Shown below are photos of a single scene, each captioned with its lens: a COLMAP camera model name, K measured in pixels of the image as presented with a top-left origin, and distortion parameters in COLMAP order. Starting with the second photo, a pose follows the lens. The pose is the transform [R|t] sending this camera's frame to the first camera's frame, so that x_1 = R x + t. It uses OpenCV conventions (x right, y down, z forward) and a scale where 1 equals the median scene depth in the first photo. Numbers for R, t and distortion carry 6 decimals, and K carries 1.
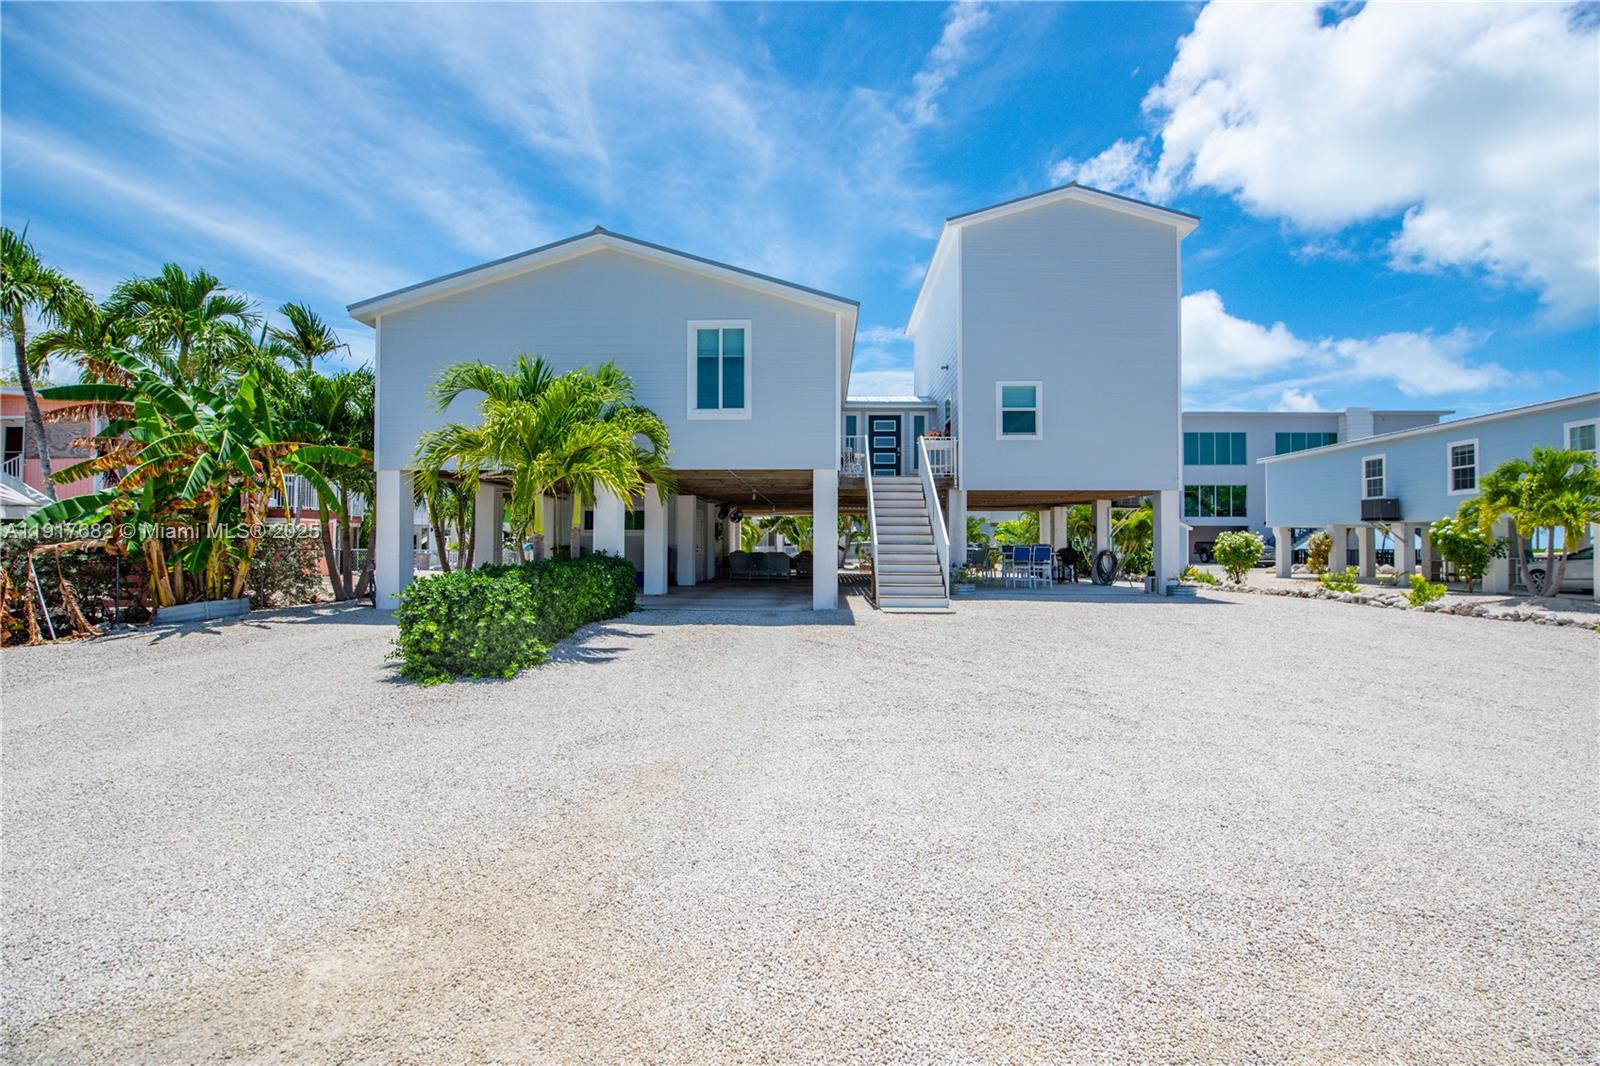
lens RADIAL K [[688.4, 0, 804.6], [0, 688.4, 536.2], [0, 0, 1]] dist [-0.022010, -0.000851]
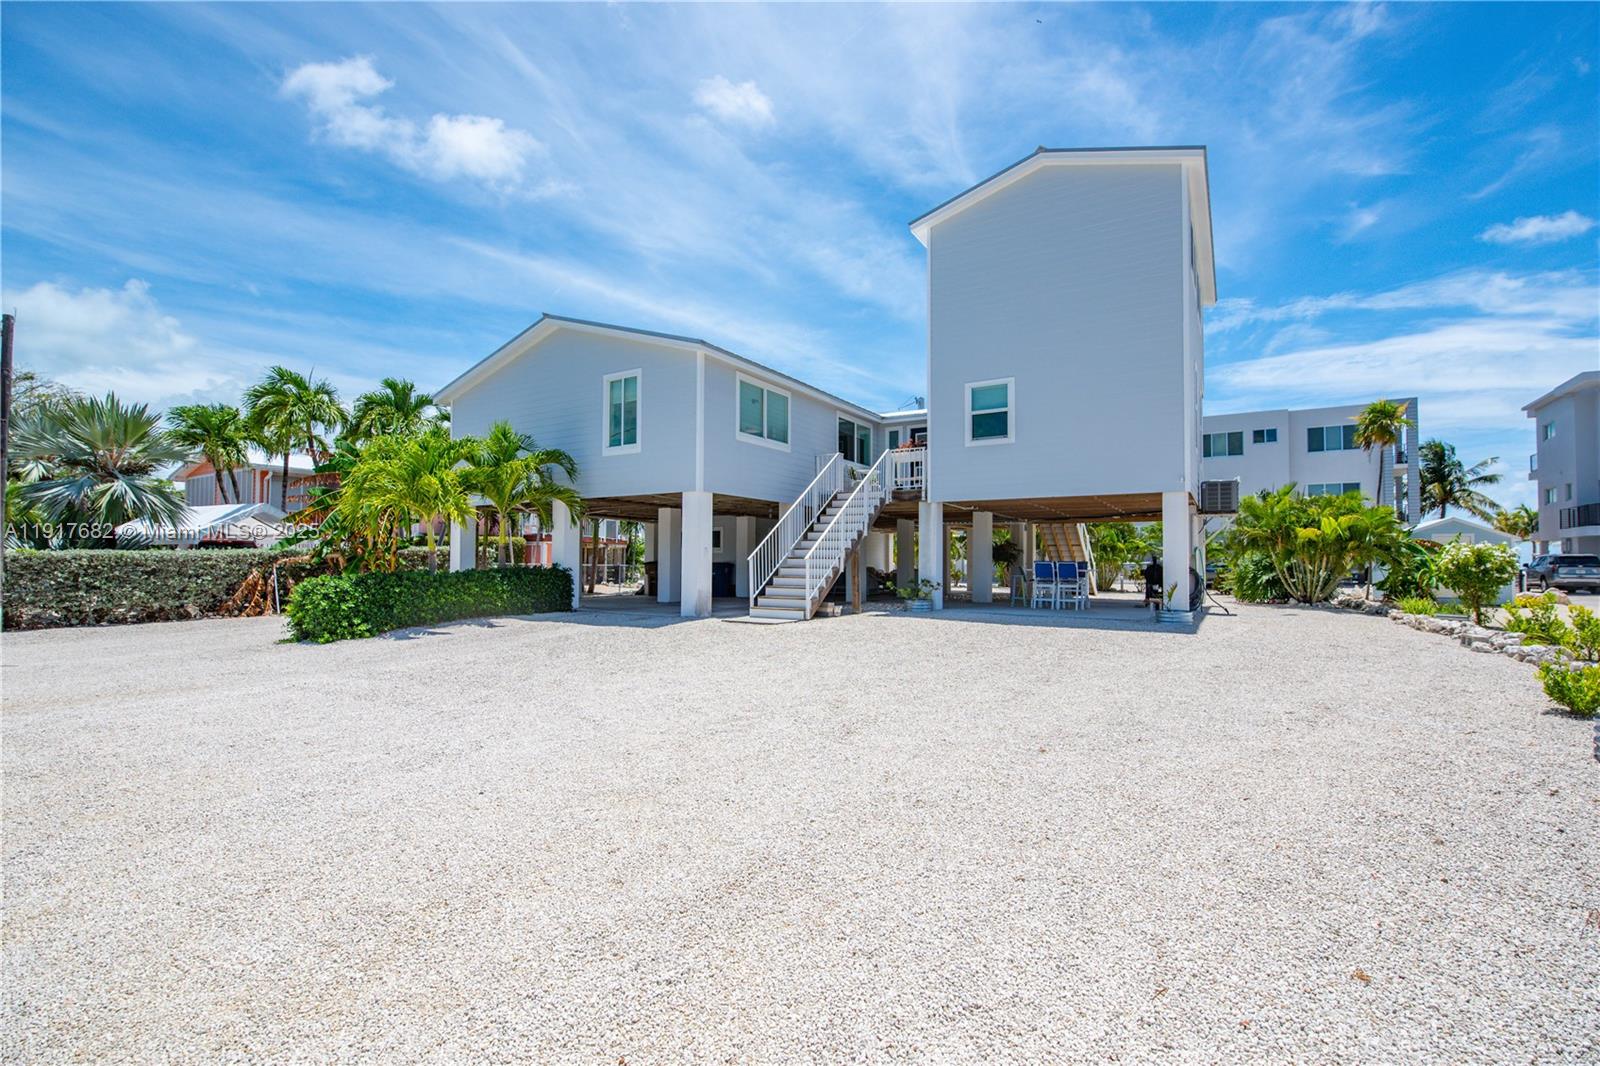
lens RADIAL K [[698.9, 0, 808.5], [0, 698.9, 533.8], [0, 0, 1]] dist [-0.000665, -0.009865]
pose [[0.866574, -0.019351, -0.498673, 0.562719], [0.003320, 0.999449, -0.033014, 0.007758], [0.499037, 0.026954, 0.866161, 0.081185]]
